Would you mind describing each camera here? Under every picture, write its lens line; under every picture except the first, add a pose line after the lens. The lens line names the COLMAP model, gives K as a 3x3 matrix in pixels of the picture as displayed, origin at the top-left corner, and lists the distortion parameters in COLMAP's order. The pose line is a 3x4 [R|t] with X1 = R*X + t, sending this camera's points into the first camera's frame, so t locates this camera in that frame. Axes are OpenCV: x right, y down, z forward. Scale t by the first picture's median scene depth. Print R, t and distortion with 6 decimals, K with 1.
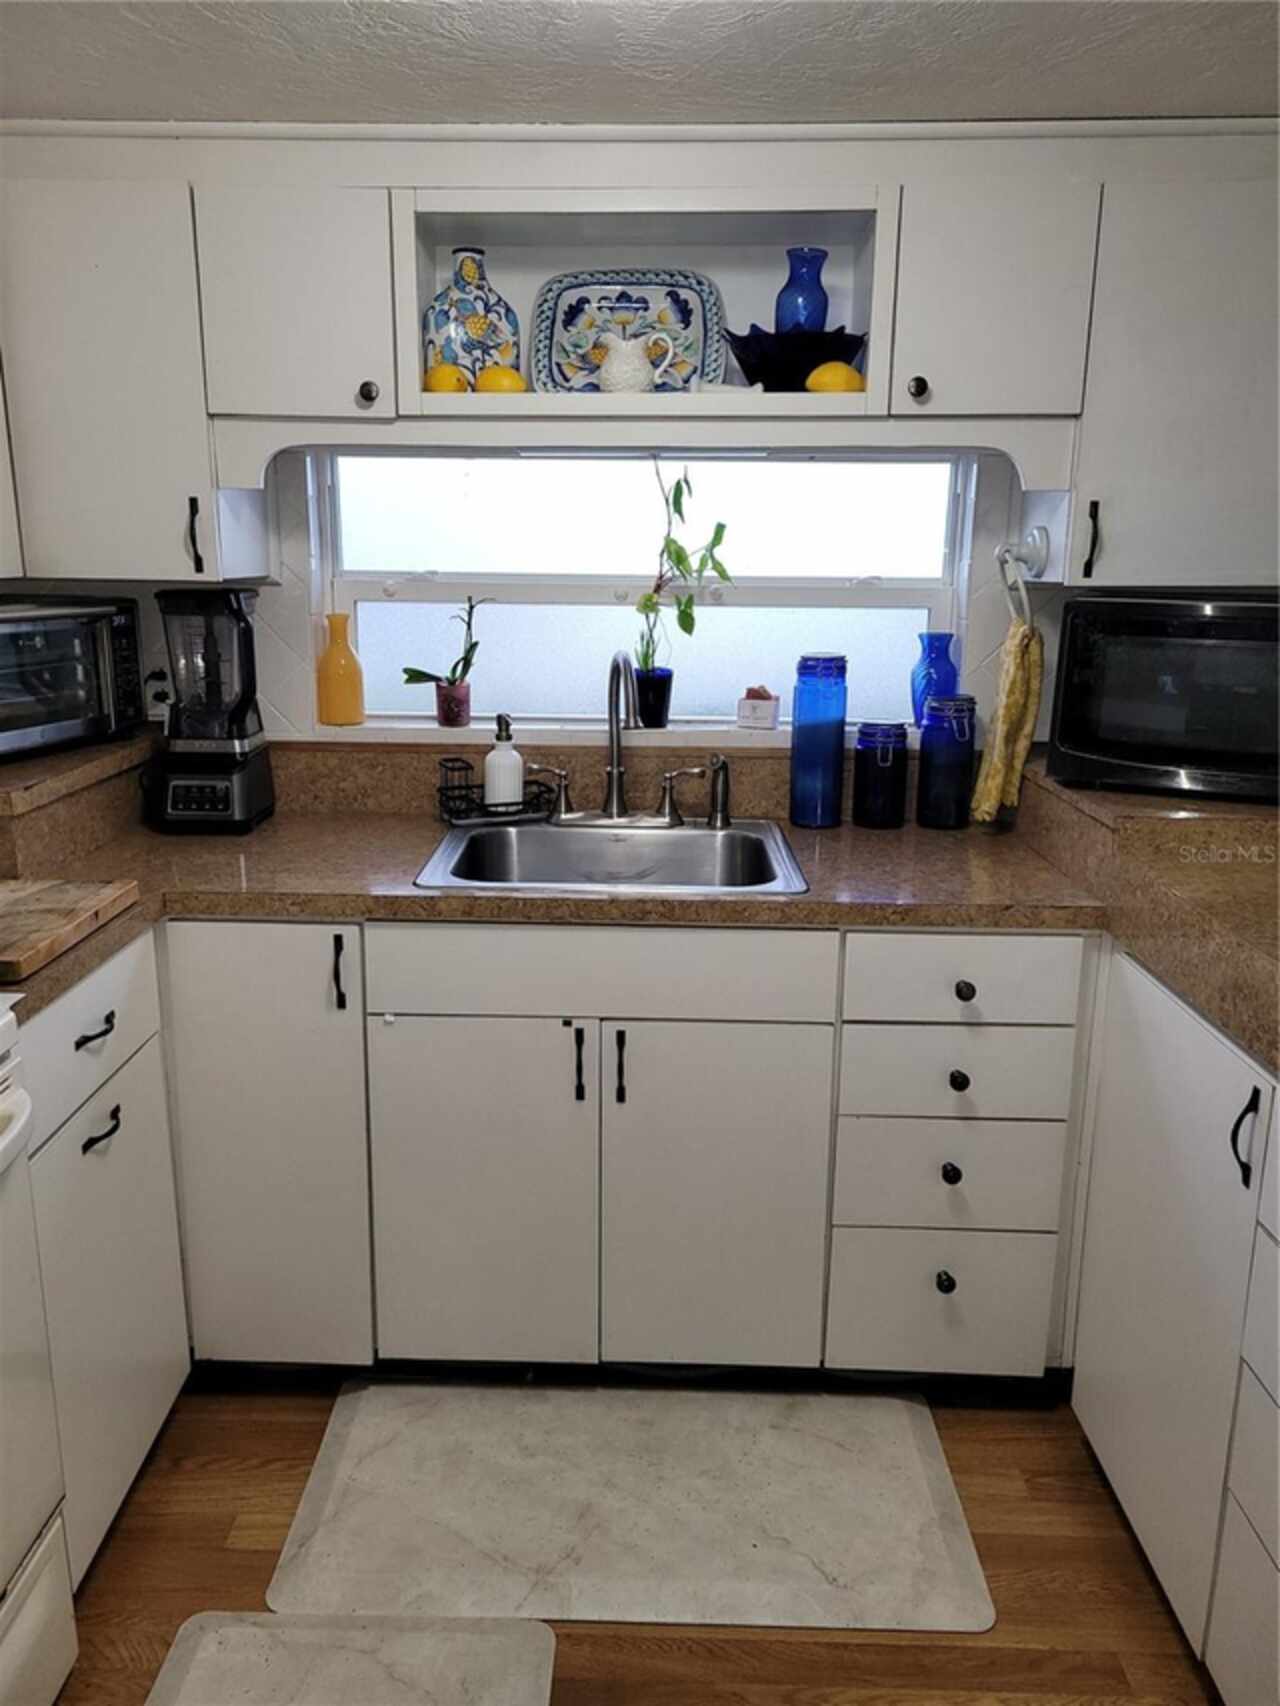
lens RADIAL K [[1282.3, 0, 620.0], [0, 1282.3, 846.4], [0, 0, 1]] dist [0.039561, -0.007663]
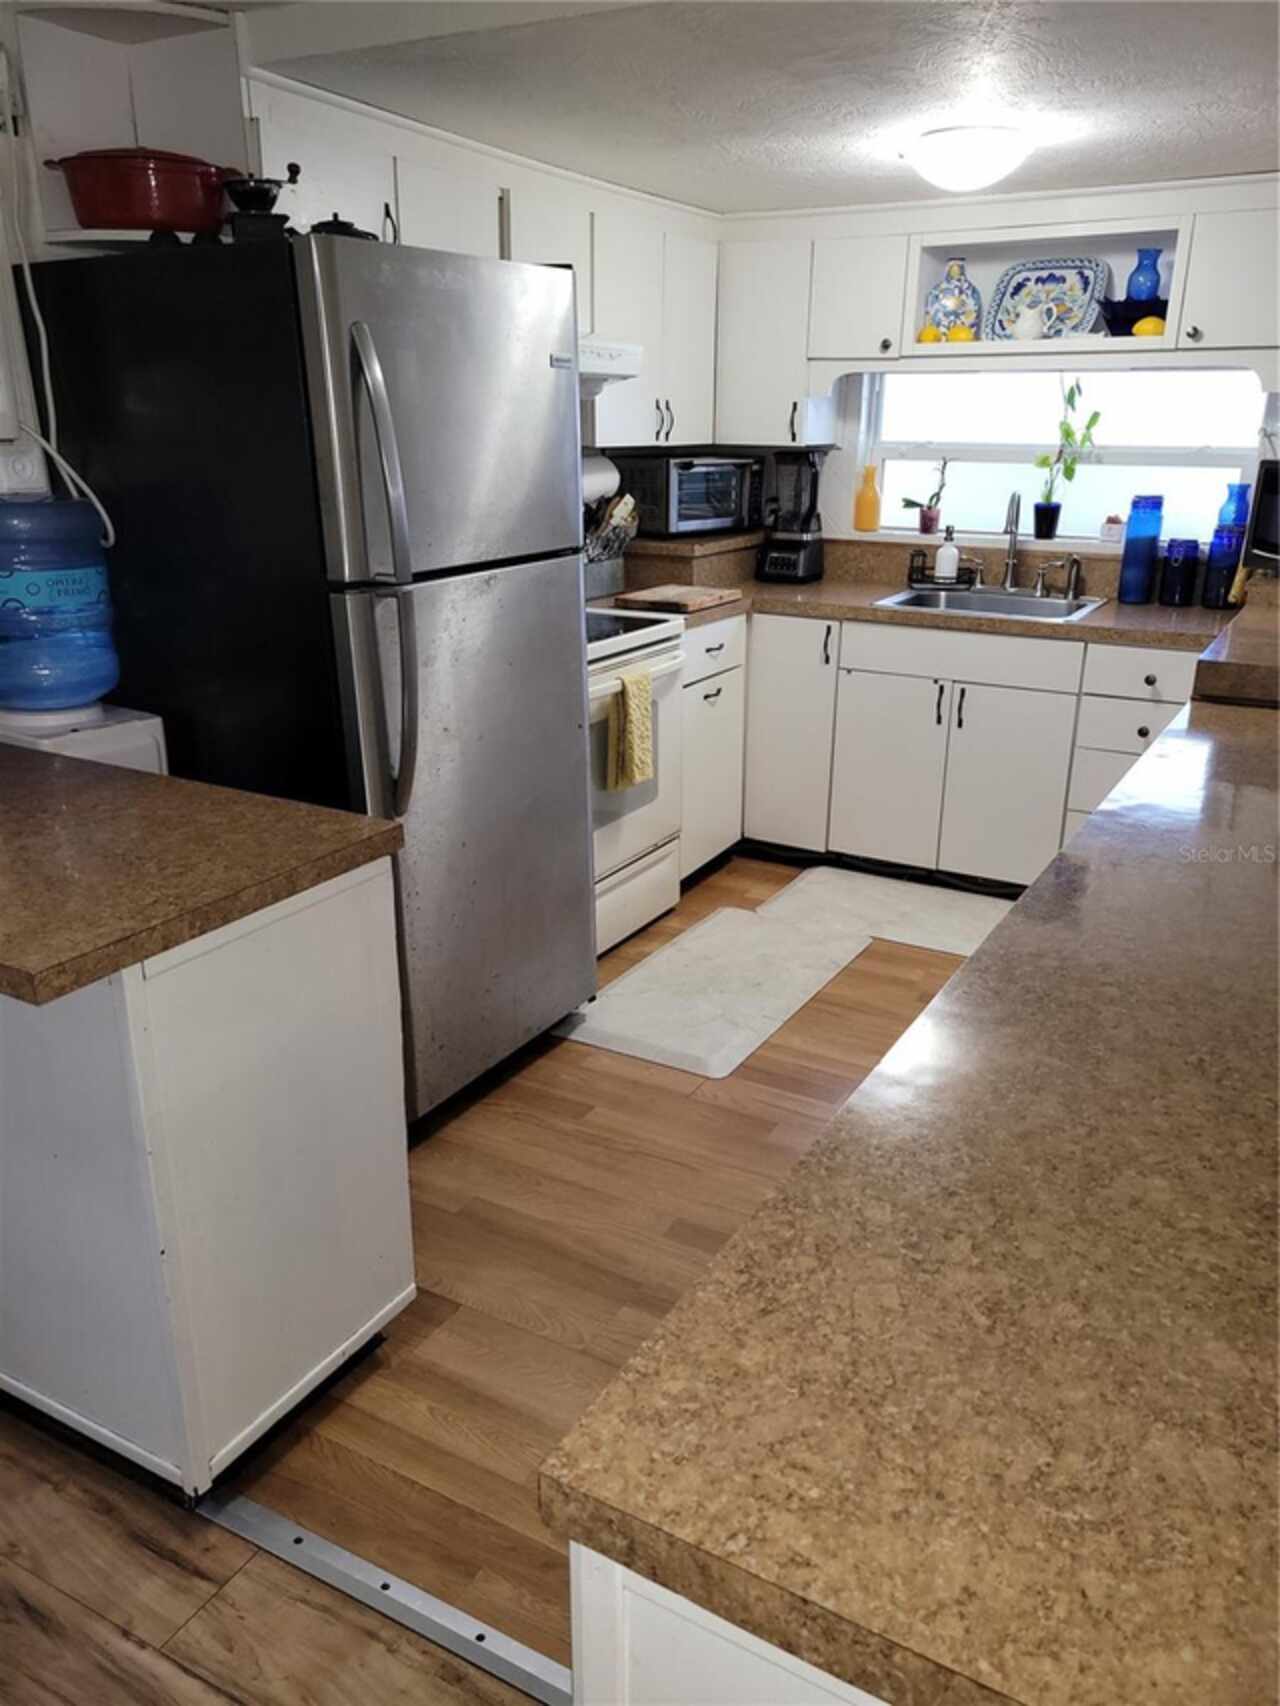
lens RADIAL K [[1278.3, 0, 646.8], [0, 1278.3, 859.4], [0, 0, 1]] dist [0.044627, -0.009887]
pose [[0.881798, 0.155856, -0.445130, 0.414963], [-0.110681, 0.985847, 0.125922, 0.179360], [0.458455, -0.061770, 0.886568, -0.813135]]
